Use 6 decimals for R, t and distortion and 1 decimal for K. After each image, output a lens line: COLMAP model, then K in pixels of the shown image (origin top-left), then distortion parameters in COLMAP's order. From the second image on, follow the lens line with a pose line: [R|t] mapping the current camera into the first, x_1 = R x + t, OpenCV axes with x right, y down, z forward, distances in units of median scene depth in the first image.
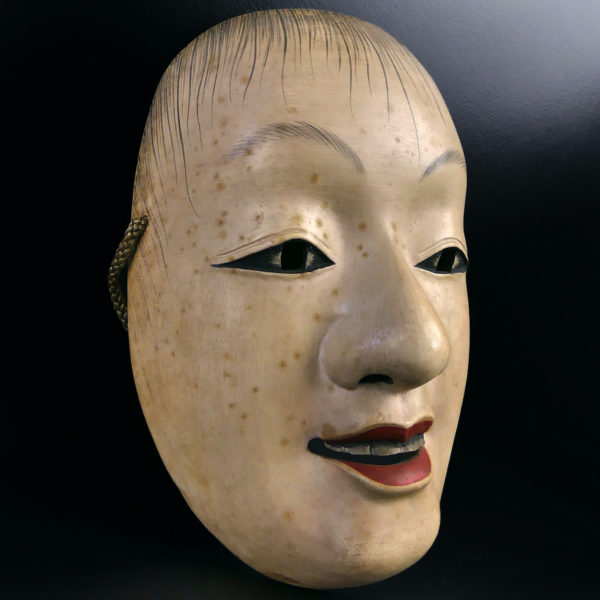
lens RADIAL K [[676.5, 0, 304.0], [0, 676.5, 267.3], [0, 0, 1]] dist [-0.008879, -0.006264]
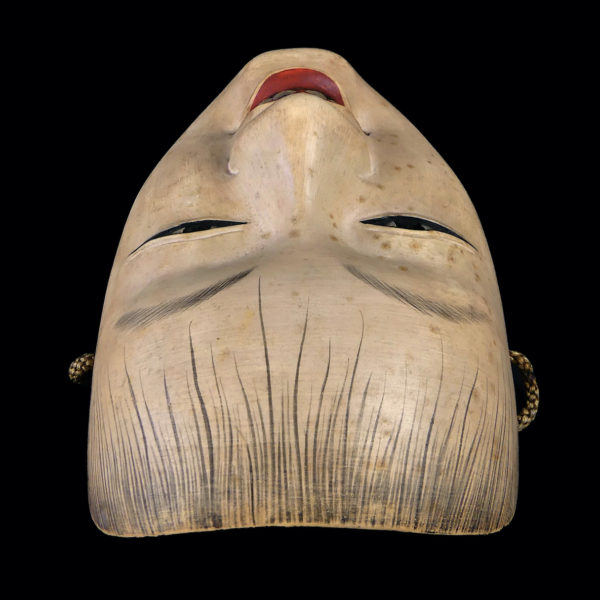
lens RADIAL K [[837.8, 0, 313.5], [0, 837.8, 270.4], [0, 0, 1]] dist [0.061753, -0.028807]
pose [[-0.848299, -0.390791, -0.357312, 0.505029], [-0.040931, -0.624375, 0.780052, -0.981338], [-0.527933, 0.676342, 0.513661, 0.496616]]
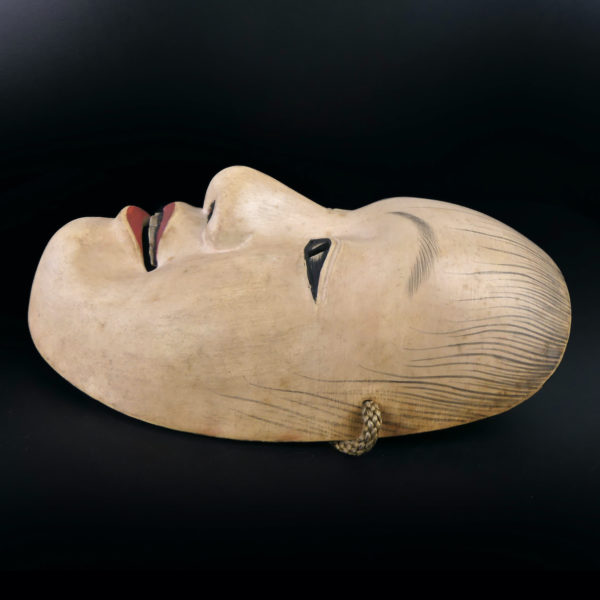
lens RADIAL K [[676.5, 0, 304.0], [0, 676.5, 267.3], [0, 0, 1]] dist [-0.008879, -0.006264]
pose [[-0.051839, -0.284973, -0.957133, 1.296269], [-0.992624, 0.119877, 0.018070, -0.005714], [0.109589, 0.951010, -0.289085, 1.500119]]
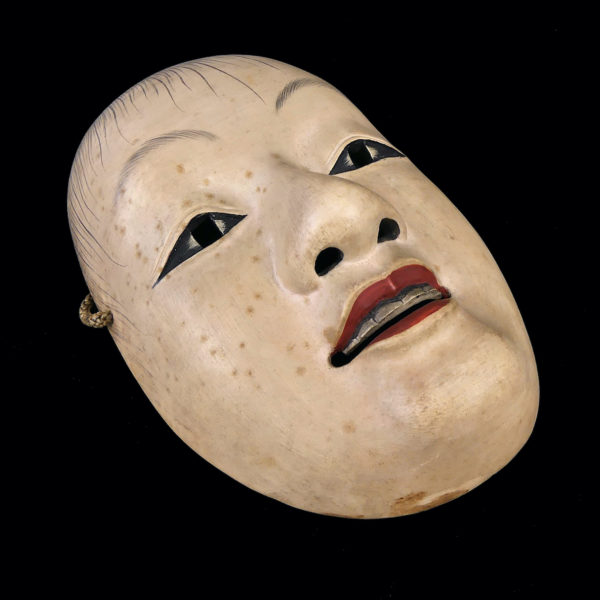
lens RADIAL K [[837.8, 0, 313.5], [0, 837.8, 270.4], [0, 0, 1]] dist [0.061753, -0.028807]
pose [[0.735585, -0.666396, -0.121785, 0.228500], [0.584079, 0.714954, -0.384308, 0.630318], [0.343171, 0.211559, 0.915137, -0.133715]]
